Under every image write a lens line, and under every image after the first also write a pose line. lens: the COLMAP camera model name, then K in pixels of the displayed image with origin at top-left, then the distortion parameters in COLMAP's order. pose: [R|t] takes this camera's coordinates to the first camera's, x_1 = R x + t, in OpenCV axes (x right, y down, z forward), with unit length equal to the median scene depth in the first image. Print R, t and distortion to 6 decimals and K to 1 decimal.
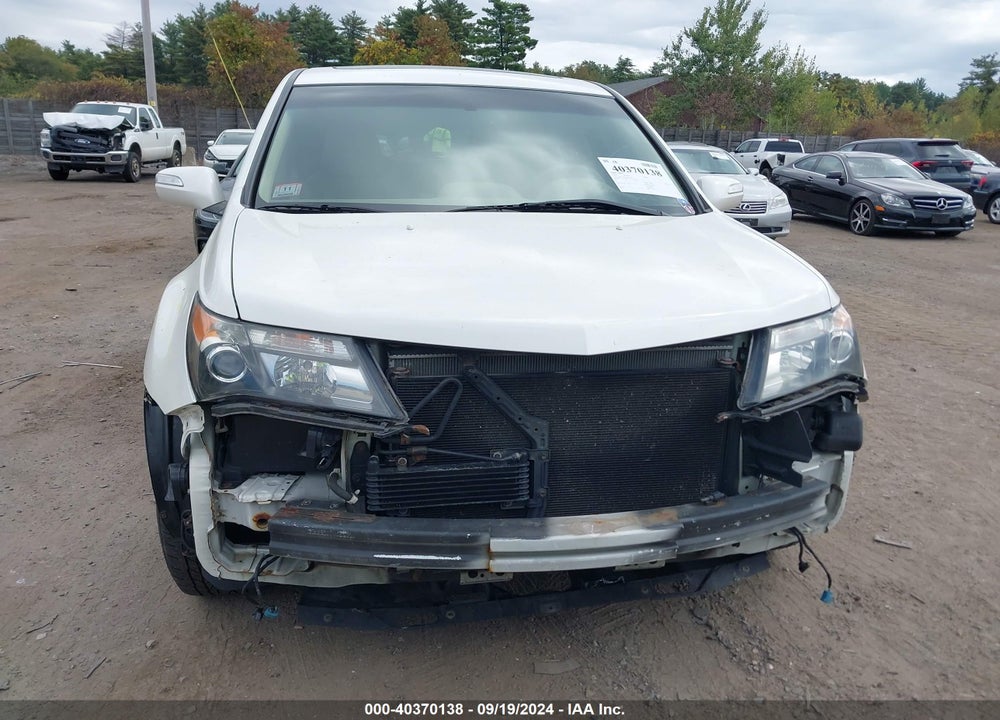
lens RADIAL K [[822.4, 0, 499.9], [0, 822.4, 316.2], [0, 0, 1]] dist [0.010819, 0.001884]
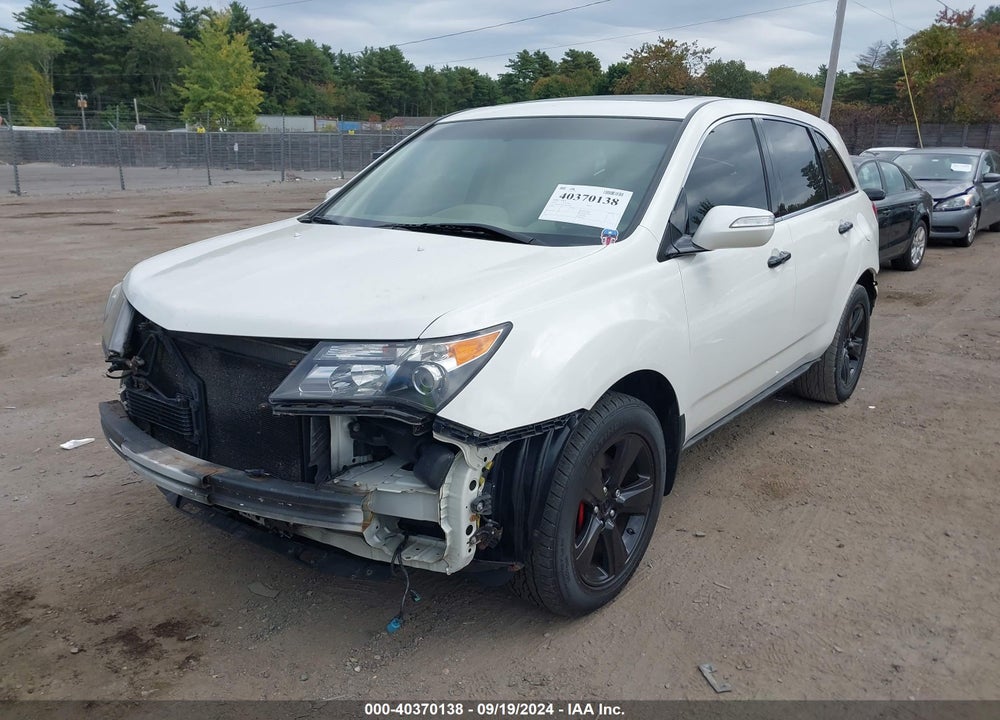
lens RADIAL K [[822.4, 0, 499.9], [0, 822.4, 316.2], [0, 0, 1]] dist [0.010819, 0.001884]
pose [[0.669031, 0.131374, -0.731532, 1.227446], [-0.146545, 0.988249, 0.043453, -0.096687], [0.728644, 0.078131, 0.680421, 0.393533]]
